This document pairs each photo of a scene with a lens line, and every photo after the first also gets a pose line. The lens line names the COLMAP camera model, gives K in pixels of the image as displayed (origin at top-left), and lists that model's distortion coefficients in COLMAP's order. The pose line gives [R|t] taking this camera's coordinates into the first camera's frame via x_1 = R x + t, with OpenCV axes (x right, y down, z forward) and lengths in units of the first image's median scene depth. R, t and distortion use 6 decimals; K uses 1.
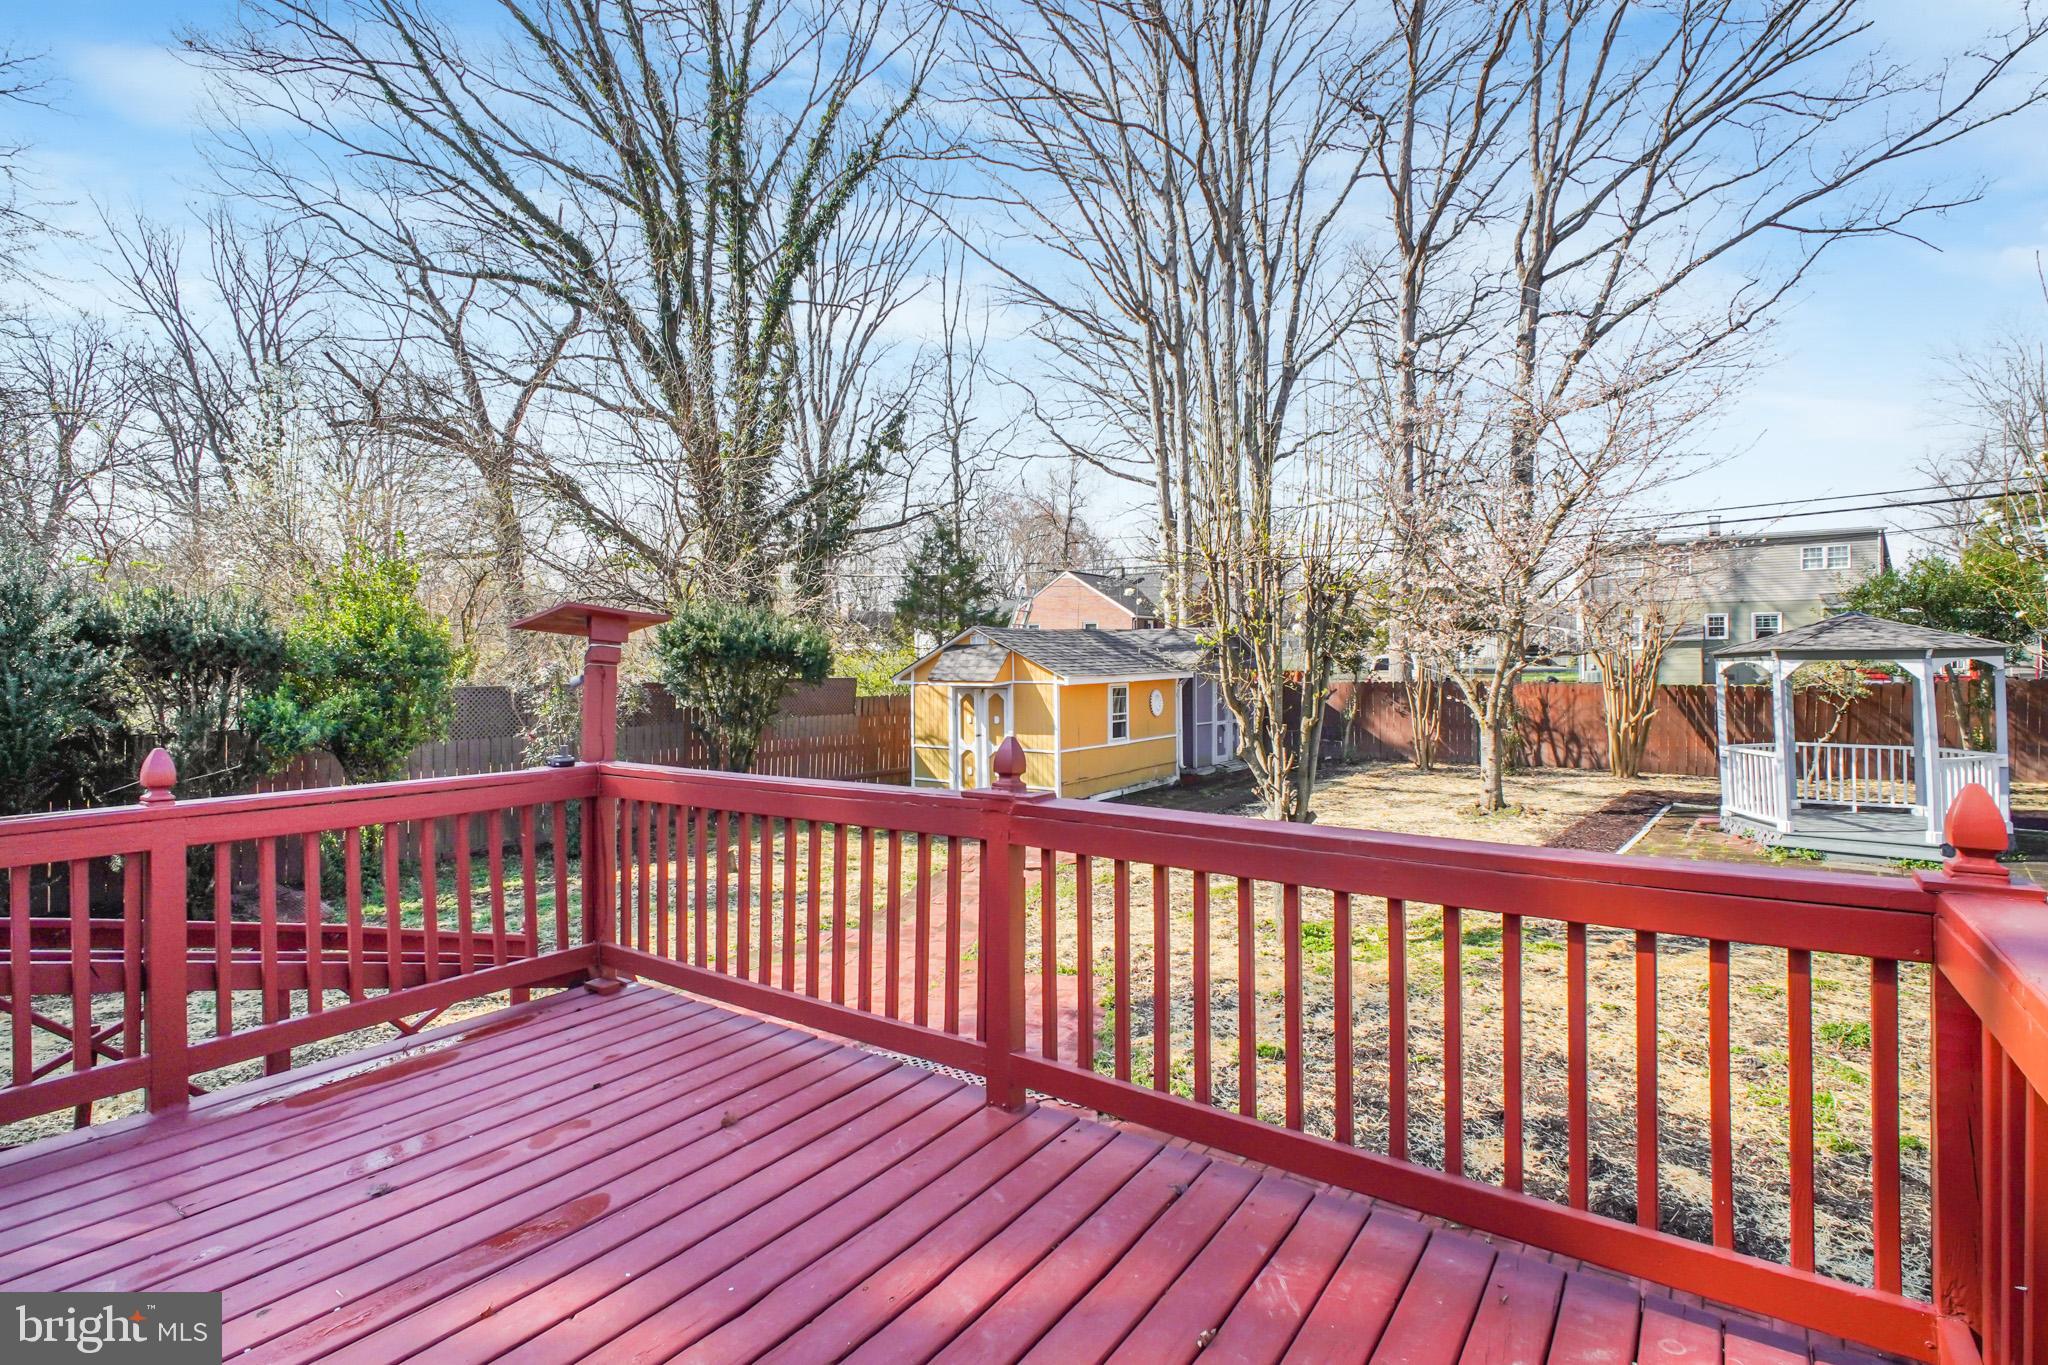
lens RADIAL K [[1026.0, 0, 1027.7], [0, 1026.0, 656.5], [0, 0, 1]] dist [-0.008534, -0.002006]
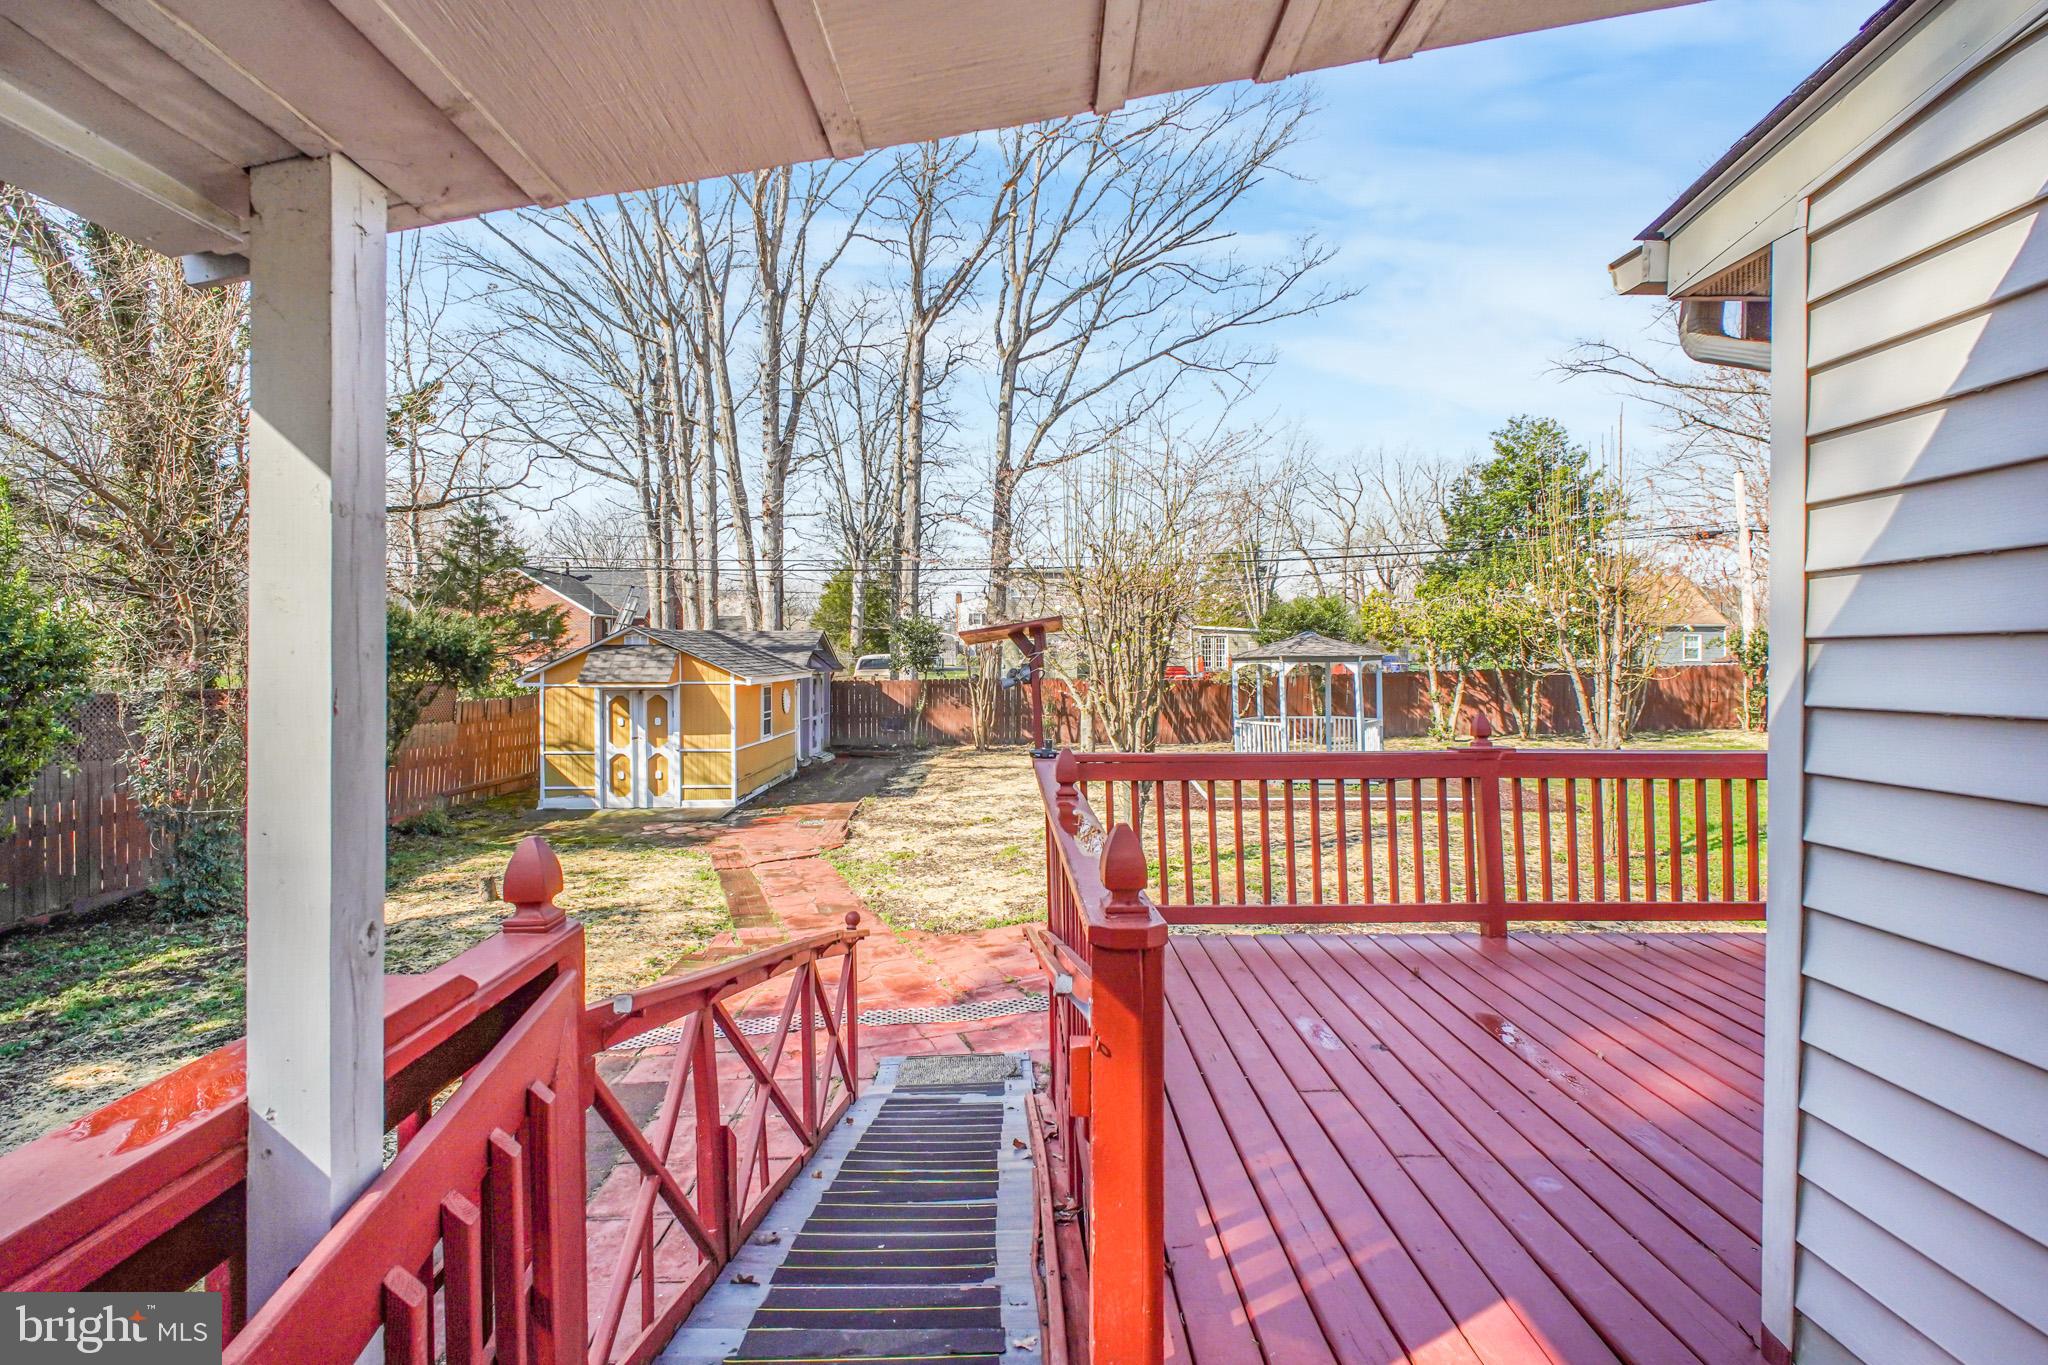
lens RADIAL K [[981.3, 0, 1008.5], [0, 981.3, 658.1], [0, 0, 1]] dist [-0.005042, -0.002345]
pose [[0.806432, 0.003506, 0.591317, -0.249235], [-0.004681, 0.999989, 0.000455, -0.001162], [-0.591309, -0.003135, 0.806439, 0.029548]]
